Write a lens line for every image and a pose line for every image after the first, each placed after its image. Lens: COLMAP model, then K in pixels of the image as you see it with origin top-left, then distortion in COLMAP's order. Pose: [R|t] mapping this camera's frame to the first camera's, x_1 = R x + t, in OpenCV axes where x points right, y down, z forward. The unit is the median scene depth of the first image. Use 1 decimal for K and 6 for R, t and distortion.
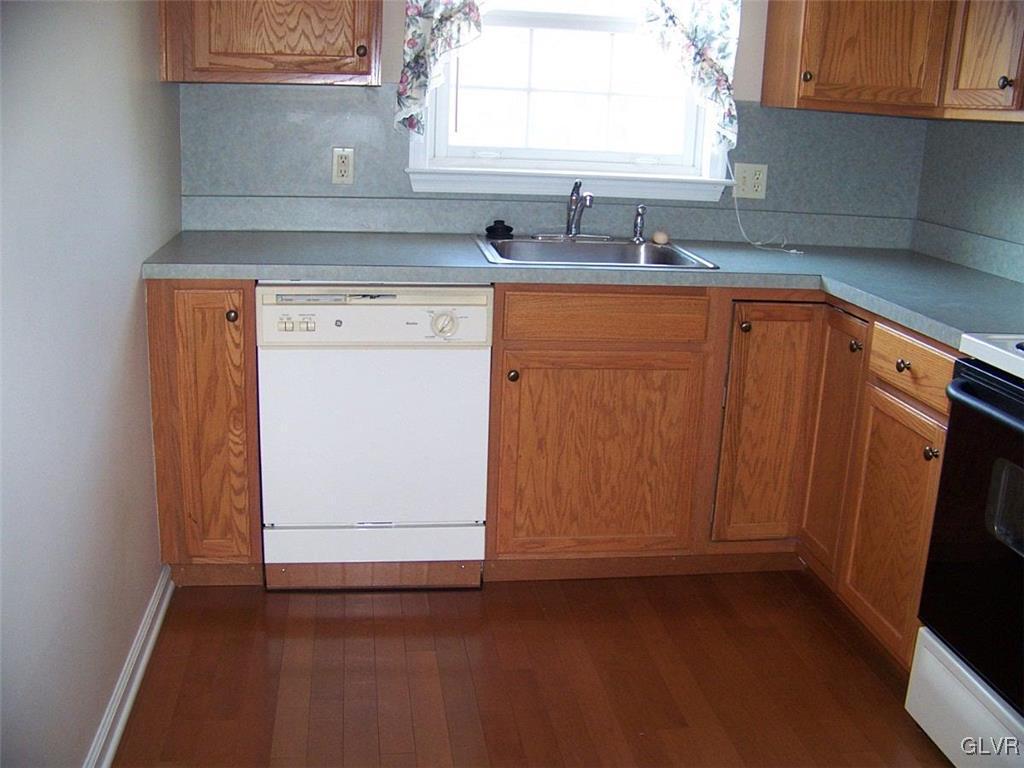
lens RADIAL K [[1072.2, 0, 528.4], [0, 1072.2, 386.9], [0, 0, 1]] dist [-0.254461, 0.334206]
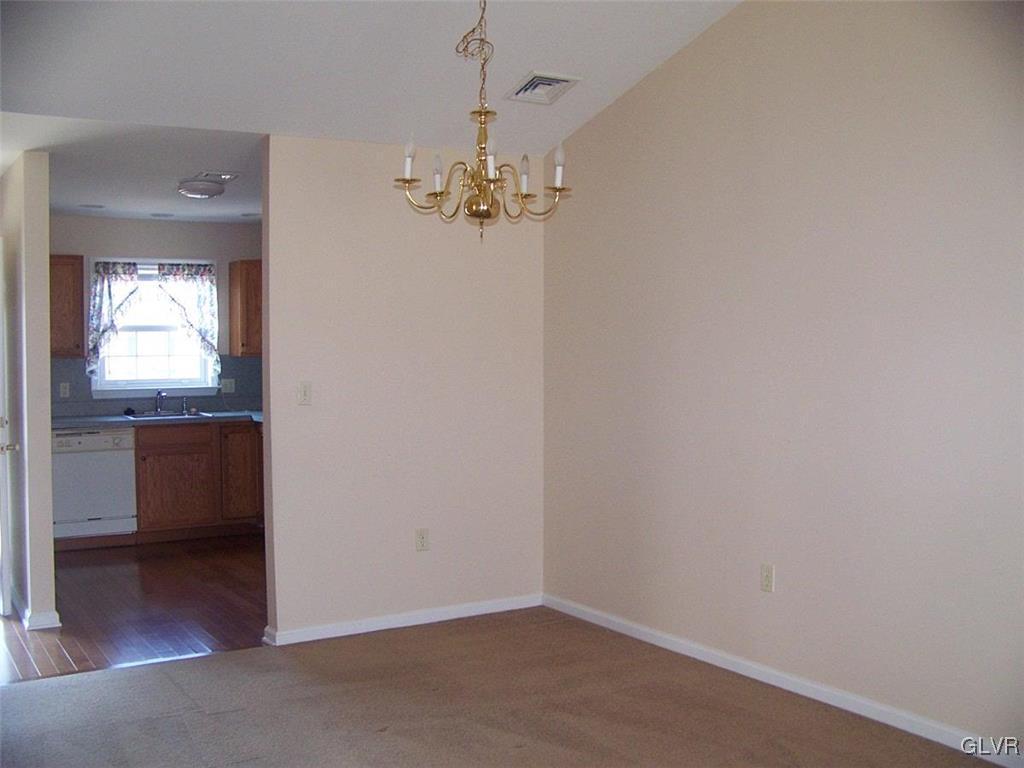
lens RADIAL K [[1072.2, 0, 528.4], [0, 1072.2, 386.9], [0, 0, 1]] dist [-0.254461, 0.334206]
pose [[0.912804, -0.063321, 0.403459, -0.171700], [0.146886, 0.972700, -0.179663, 0.420472], [-0.381068, 0.223259, 0.897186, -1.765698]]
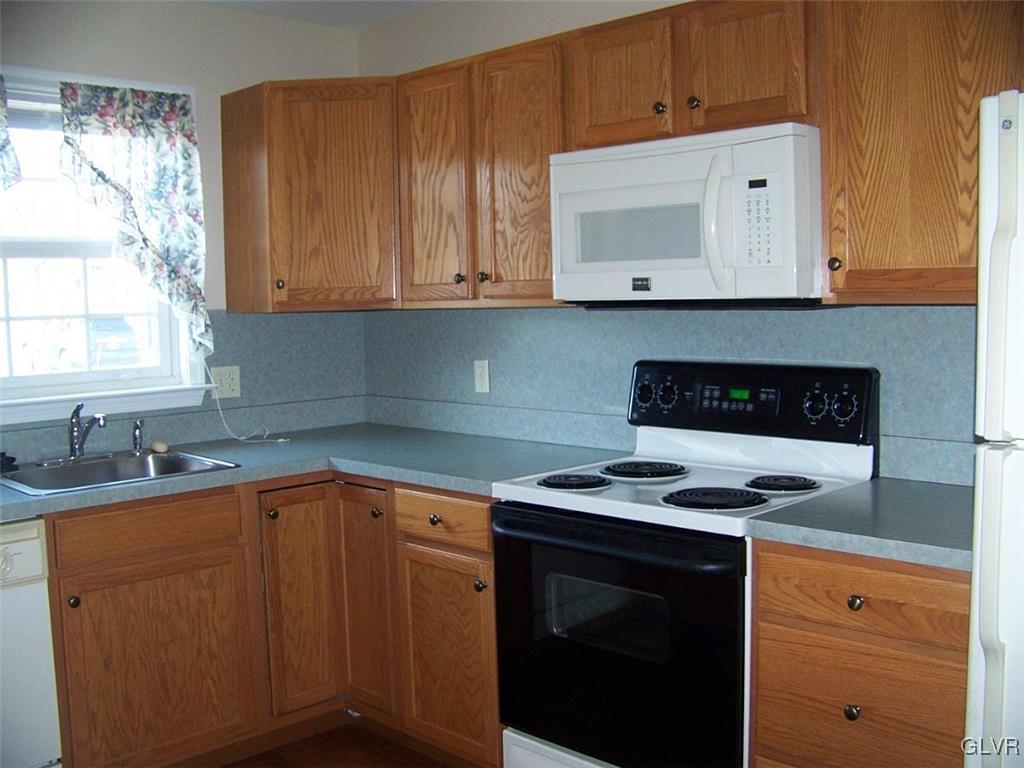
lens RADIAL K [[1072.2, 0, 528.4], [0, 1072.2, 386.9], [0, 0, 1]] dist [-0.254461, 0.334206]
pose [[0.804828, -0.114949, 0.582271, -0.197938], [0.212307, 0.971908, -0.101586, -0.017343], [-0.554237, 0.205379, 0.806623, -0.052881]]
